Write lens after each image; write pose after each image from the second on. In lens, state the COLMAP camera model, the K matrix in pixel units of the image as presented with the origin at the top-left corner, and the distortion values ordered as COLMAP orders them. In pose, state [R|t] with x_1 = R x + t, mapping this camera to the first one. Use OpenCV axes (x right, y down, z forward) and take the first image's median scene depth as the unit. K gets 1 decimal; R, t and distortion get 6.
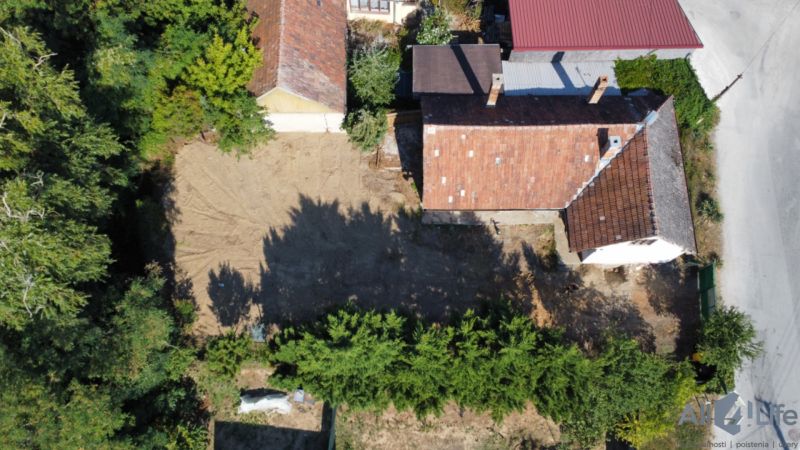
lens RADIAL K [[606.9, 0, 400.0], [0, 606.9, 225.0], [0, 0, 1]] dist [-0.002407, 0.000828]
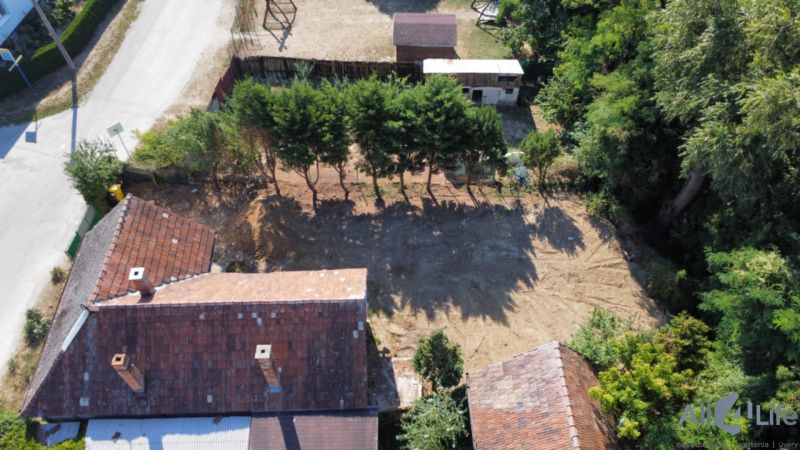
lens RADIAL K [[606.9, 0, 400.0], [0, 606.9, 225.0], [0, 0, 1]] dist [-0.002407, 0.000828]
pose [[-0.999435, 0.025545, -0.021826, 0.004260], [-0.033126, -0.640589, 0.767169, -0.628284], [0.005616, 0.767459, 0.641074, 0.341037]]
